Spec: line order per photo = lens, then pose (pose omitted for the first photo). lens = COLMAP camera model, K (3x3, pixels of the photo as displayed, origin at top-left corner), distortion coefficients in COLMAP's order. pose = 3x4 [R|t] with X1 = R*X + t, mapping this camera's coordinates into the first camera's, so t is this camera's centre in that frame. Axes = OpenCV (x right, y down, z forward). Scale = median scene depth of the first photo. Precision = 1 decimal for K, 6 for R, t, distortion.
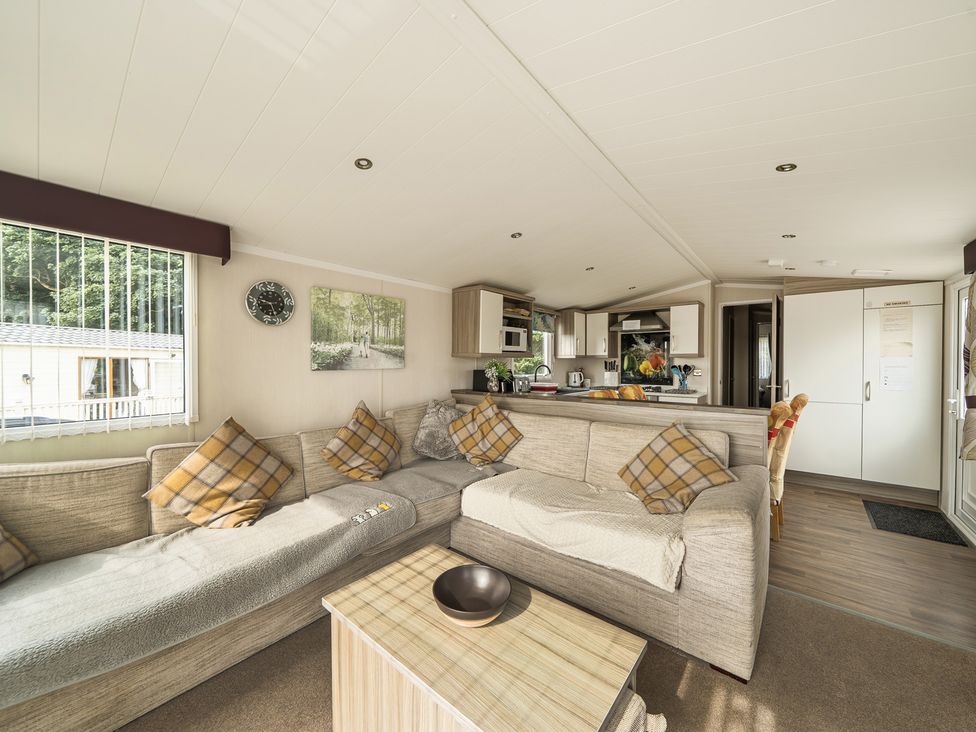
lens RADIAL K [[381.1, 0, 487.6], [0, 381.1, 365.8], [0, 0, 1]] dist [0.000782, -0.000073]
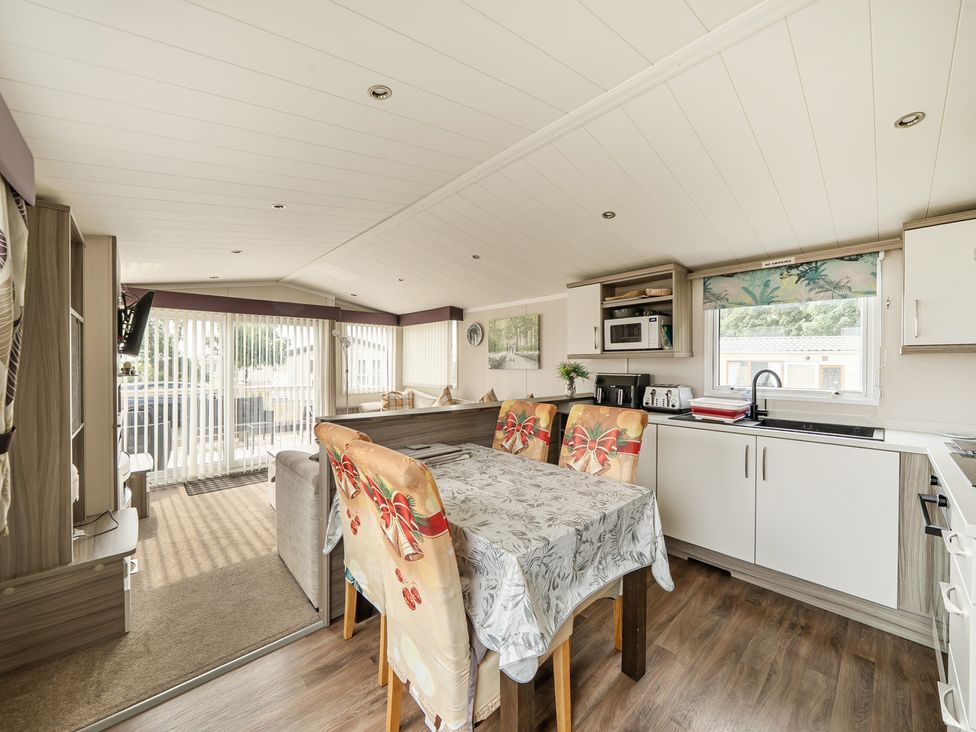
lens RADIAL K [[381.1, 0, 489.2], [0, 381.1, 368.1], [0, 0, 1]] dist [0.000782, -0.000073]
pose [[-0.144546, 0.009588, -0.989452, 0.786054], [-0.010778, 0.999878, 0.011263, -0.006610], [0.989439, 0.012292, -0.144425, 0.767899]]
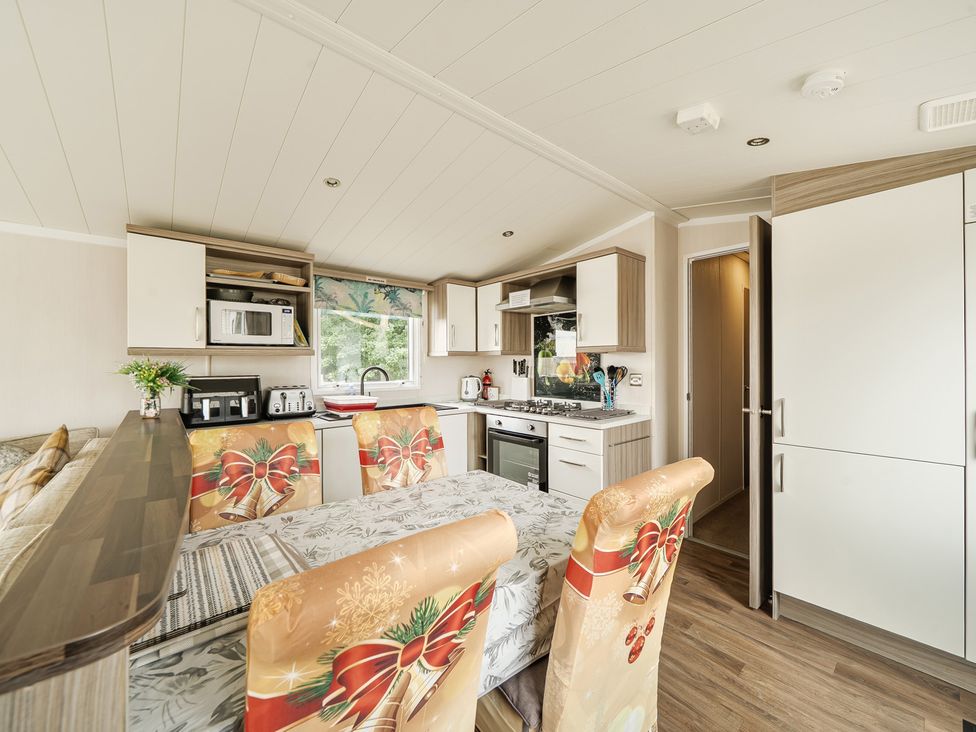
lens RADIAL K [[390.6, 0, 489.6], [0, 390.6, 359.4], [0, 0, 1]] dist [0.002581, 0.000141]
pose [[0.983368, -0.008652, -0.181418, 0.491195], [0.005251, 0.999801, -0.019223, -0.001711], [0.181549, 0.017950, 0.983218, 0.441682]]
